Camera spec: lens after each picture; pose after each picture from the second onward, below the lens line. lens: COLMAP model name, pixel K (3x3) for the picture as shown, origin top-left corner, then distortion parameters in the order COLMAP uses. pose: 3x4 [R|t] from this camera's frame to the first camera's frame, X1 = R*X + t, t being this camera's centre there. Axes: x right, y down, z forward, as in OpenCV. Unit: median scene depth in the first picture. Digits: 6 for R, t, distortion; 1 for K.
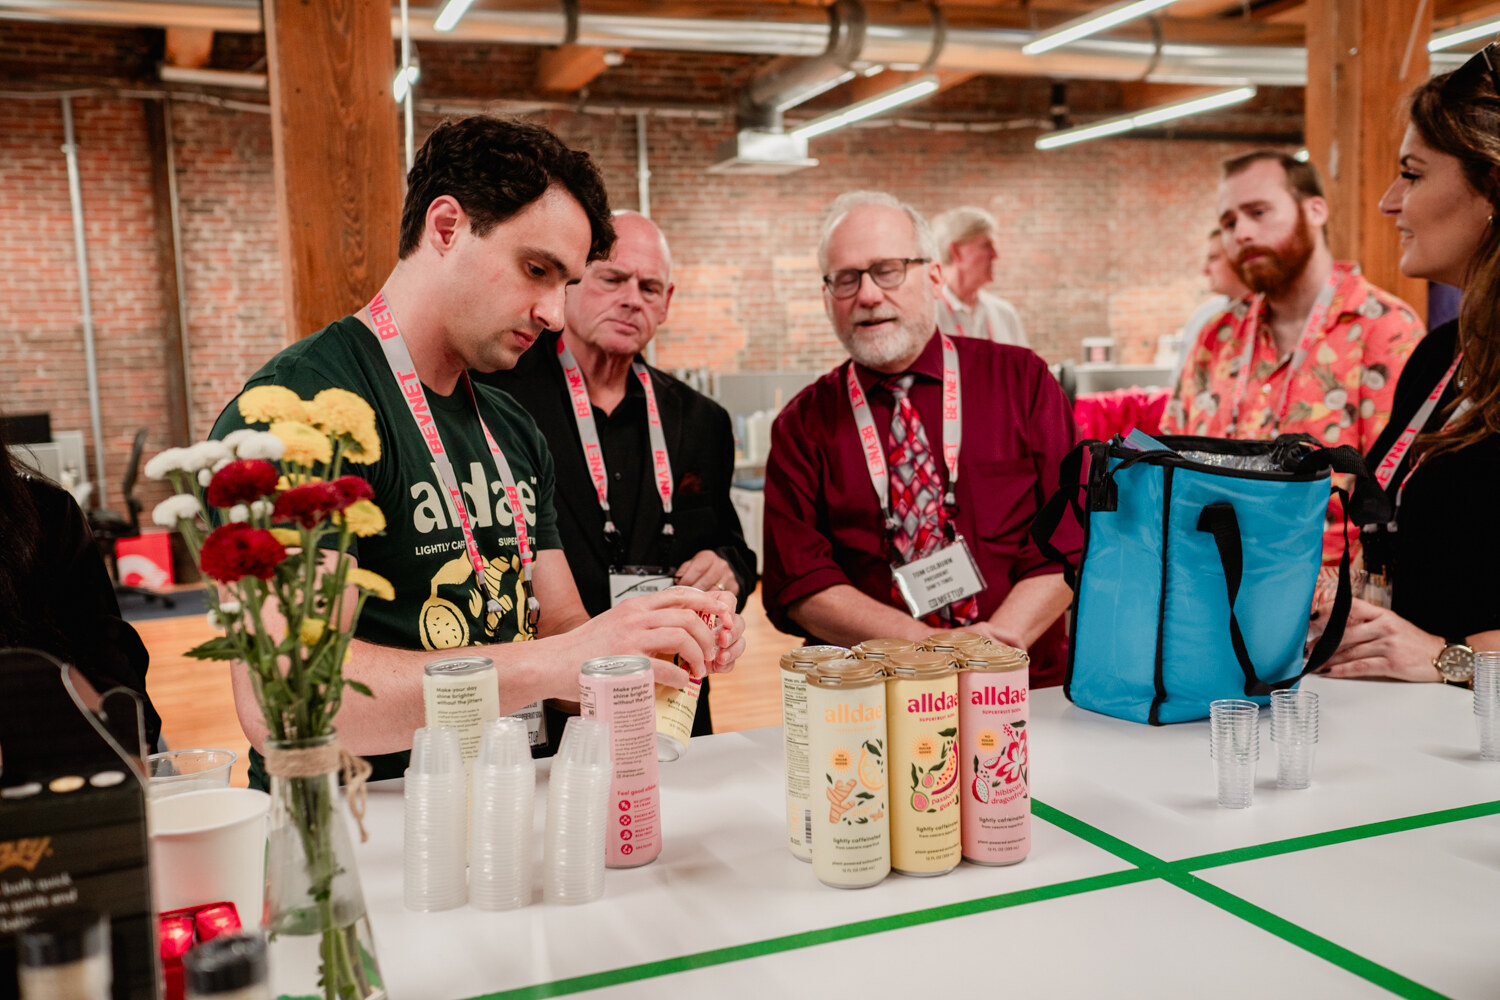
lens RADIAL K [[1487.3, 0, 764.1], [0, 1487.3, 497.9], [0, 0, 1]] dist [0.039722, 0.000000]
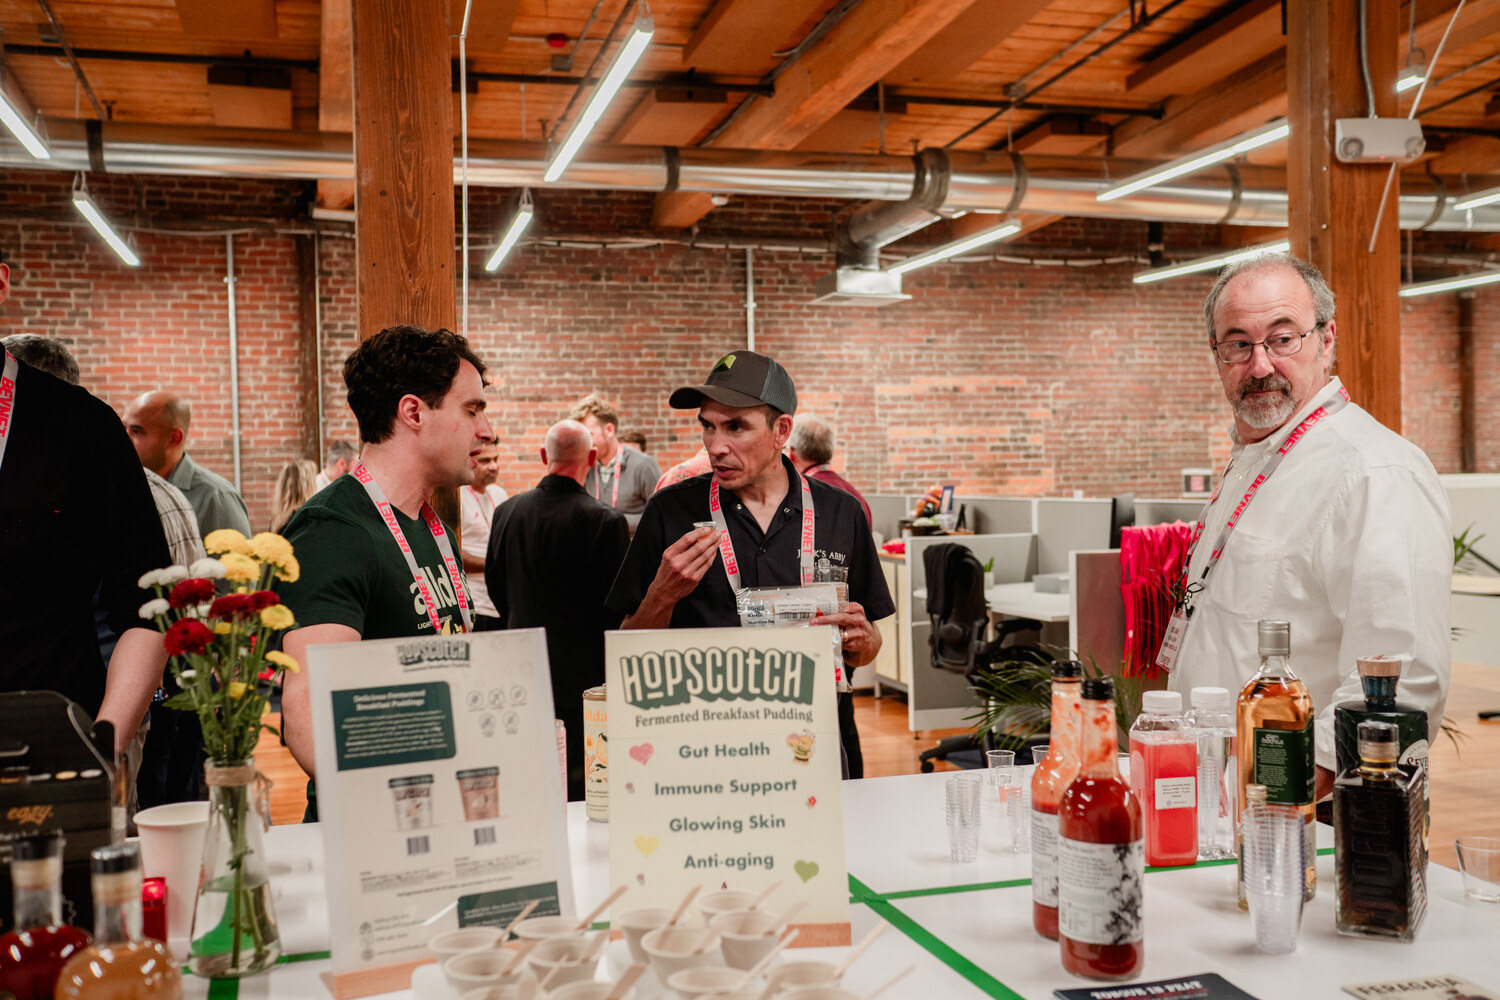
lens RADIAL K [[1487.3, 0, 754.3], [0, 1487.3, 504.6], [0, 0, 1]] dist [0.039722, 0.000000]
pose [[0.995058, 0.023851, -0.096390, 0.029662], [-0.030862, 0.996933, -0.071912, -0.000566], [0.094380, 0.074531, 0.992742, -0.039388]]
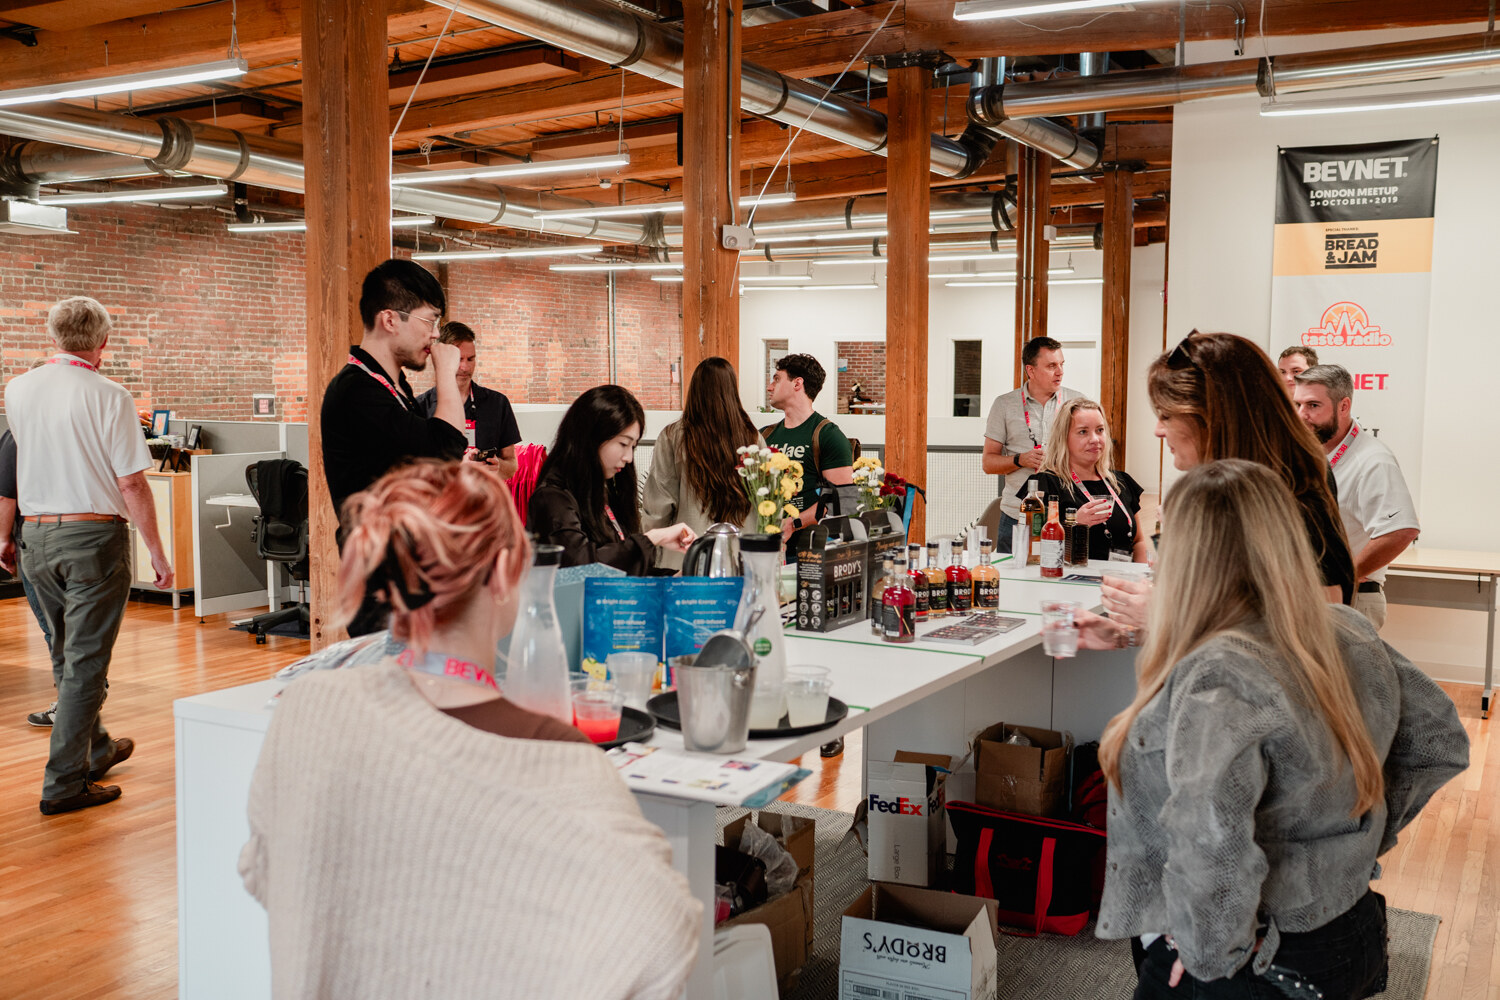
lens RADIAL K [[1487.3, 0, 733.9], [0, 1487.3, 514.3], [0, 0, 1]] dist [0.039722, 0.000000]
pose [[0.774512, -0.011982, 0.632445, -0.305835], [0.023785, 0.999665, -0.010188, 0.013152], [-0.632111, 0.022934, 0.774538, -0.197464]]
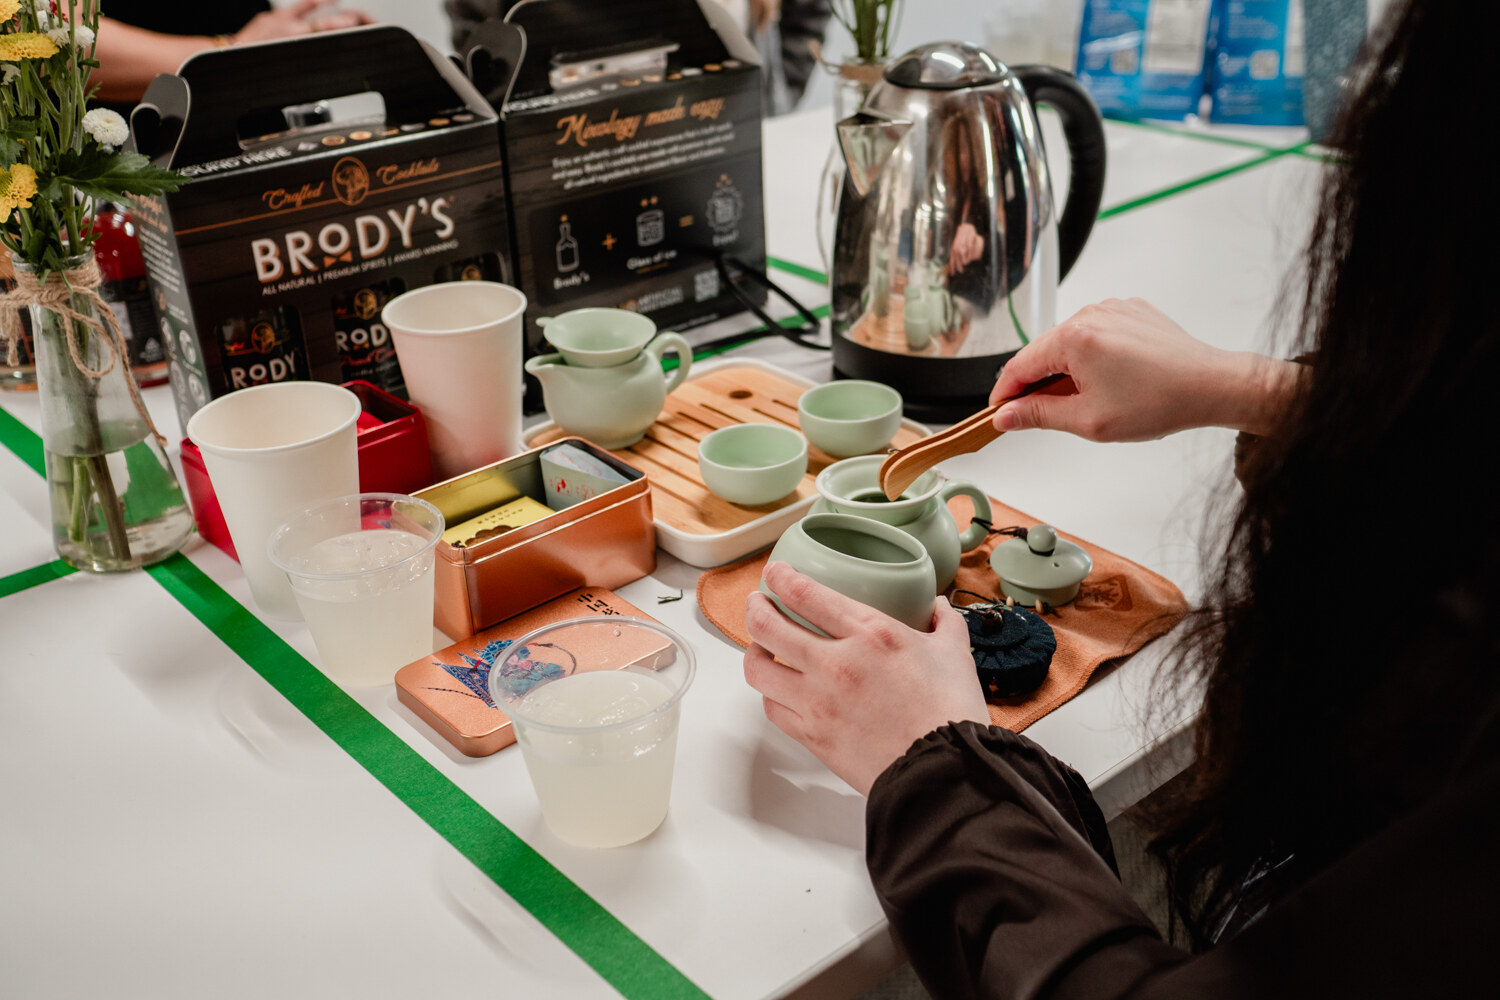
lens RADIAL K [[1487.3, 0, 750.2], [0, 1487.3, 499.2], [0, 0, 1]] dist [0.039722, 0.000000]
pose [[0.938097, -0.147383, 0.313451, -0.067808], [0.026751, 0.933081, 0.358671, 0.003704], [-0.345337, -0.328083, 0.879263, -0.037060]]
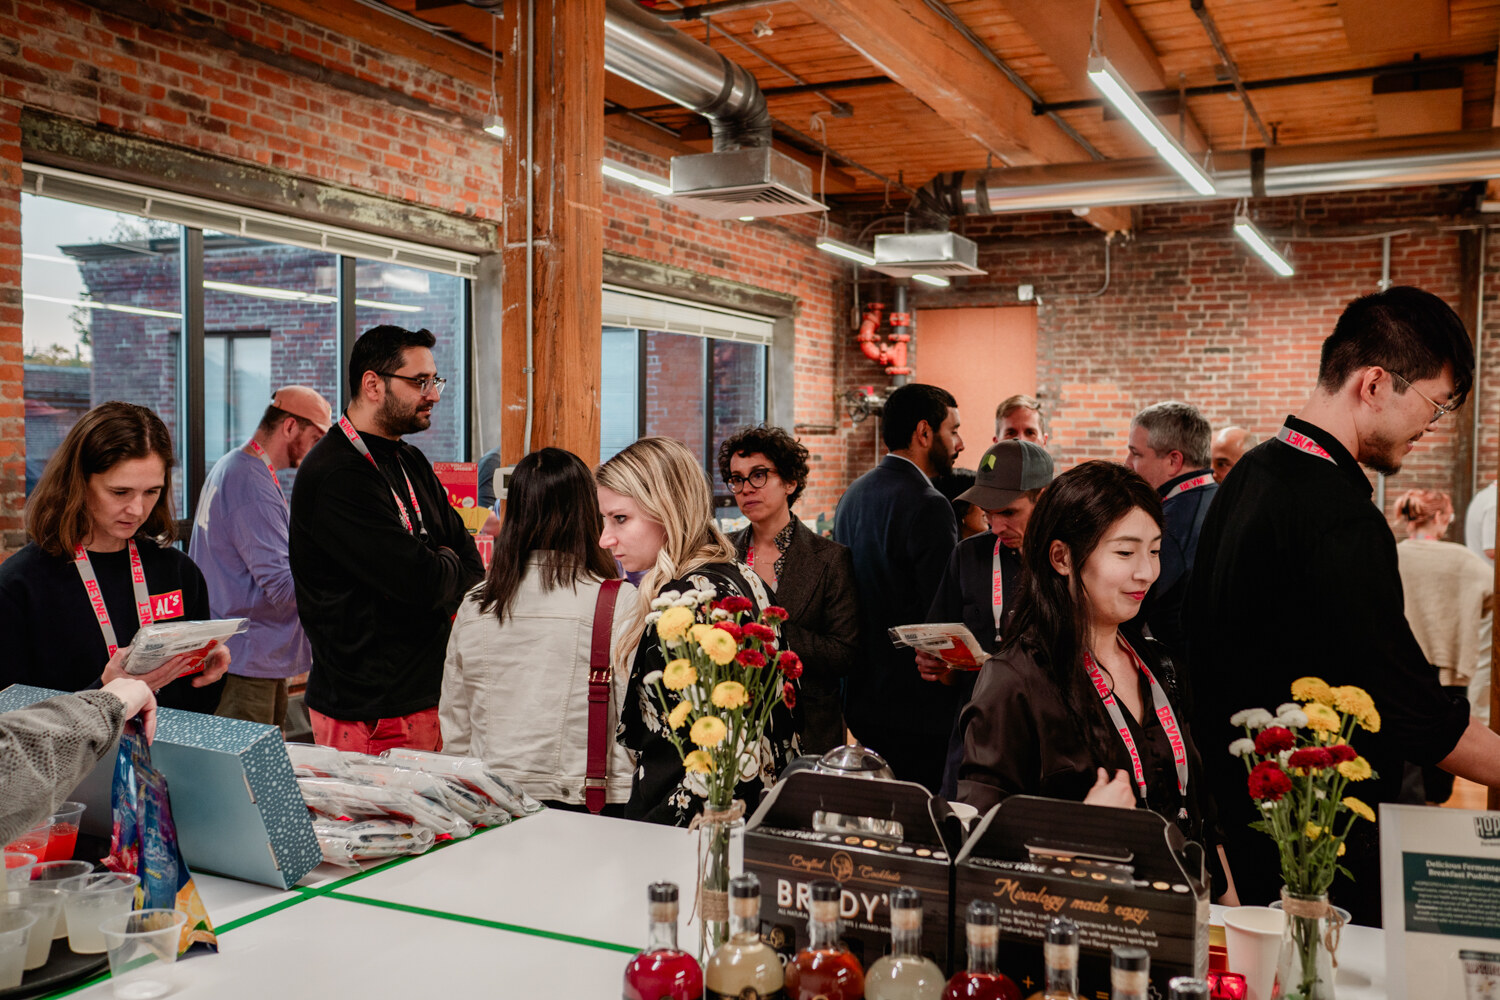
lens RADIAL K [[1487.3, 0, 742.3], [0, 1487.3, 510.3], [0, 0, 1]] dist [0.039722, 0.000000]
pose [[0.668152, 0.074461, -0.740290, 0.038880], [-0.112110, 0.993695, -0.001236, -0.015615], [0.735530, 0.083820, 0.672287, -0.050318]]
